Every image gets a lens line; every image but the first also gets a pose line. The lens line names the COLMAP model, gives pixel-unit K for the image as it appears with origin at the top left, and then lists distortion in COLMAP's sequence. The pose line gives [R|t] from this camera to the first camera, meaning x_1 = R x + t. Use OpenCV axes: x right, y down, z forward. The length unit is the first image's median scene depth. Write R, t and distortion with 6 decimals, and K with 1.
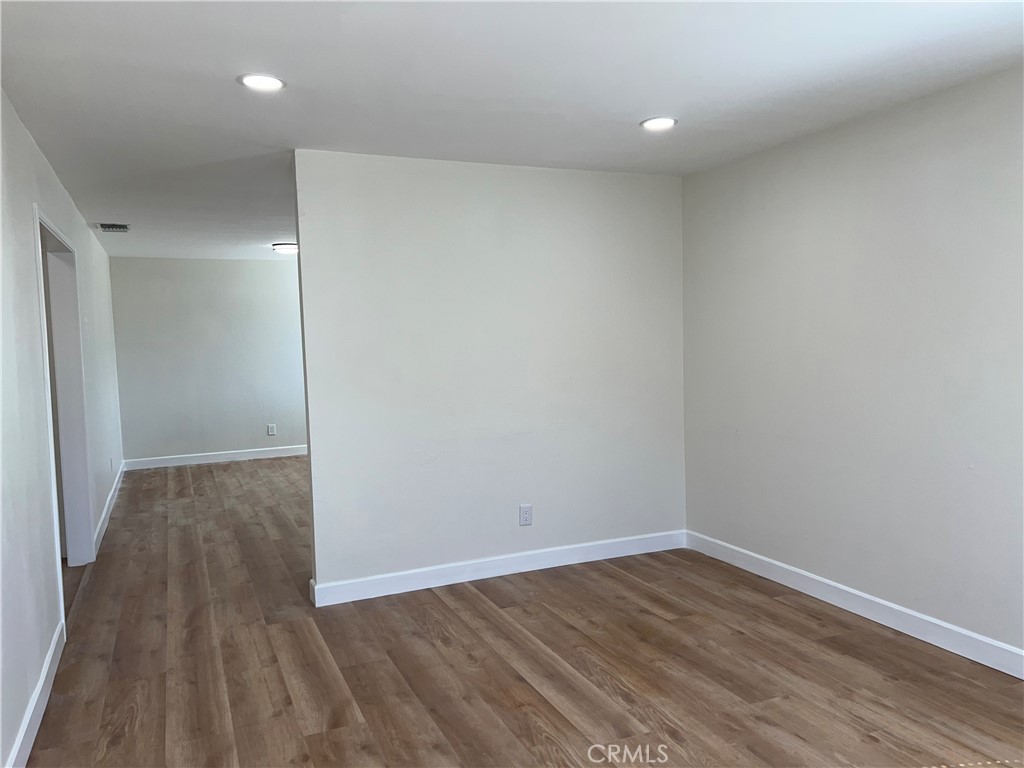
lens RADIAL K [[763.2, 0, 522.6], [0, 763.2, 364.0], [0, 0, 1]] dist [0.052916, -0.052389]
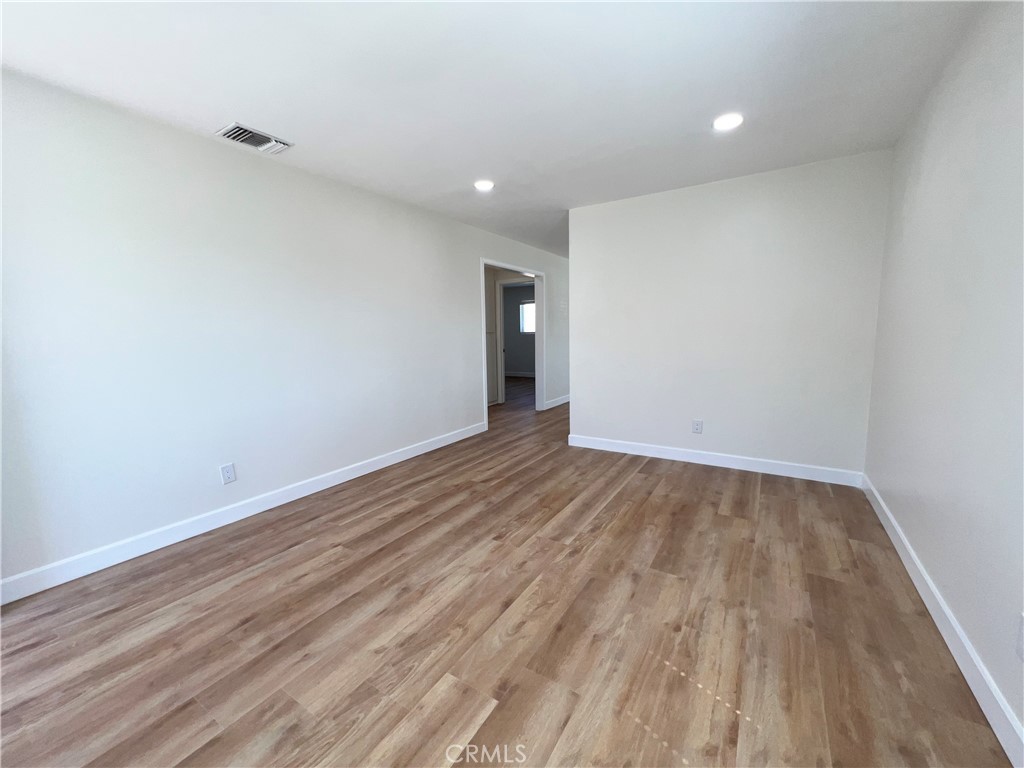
lens RADIAL K [[406.9, 0, 518.7], [0, 406.9, 380.5], [0, 0, 1]] dist [-0.001313, 0.000518]
pose [[0.559437, 0.112318, -0.821227, 0.574243], [-0.025639, 0.992647, 0.118296, 0.029299], [0.828476, -0.045124, 0.558204, 0.342049]]
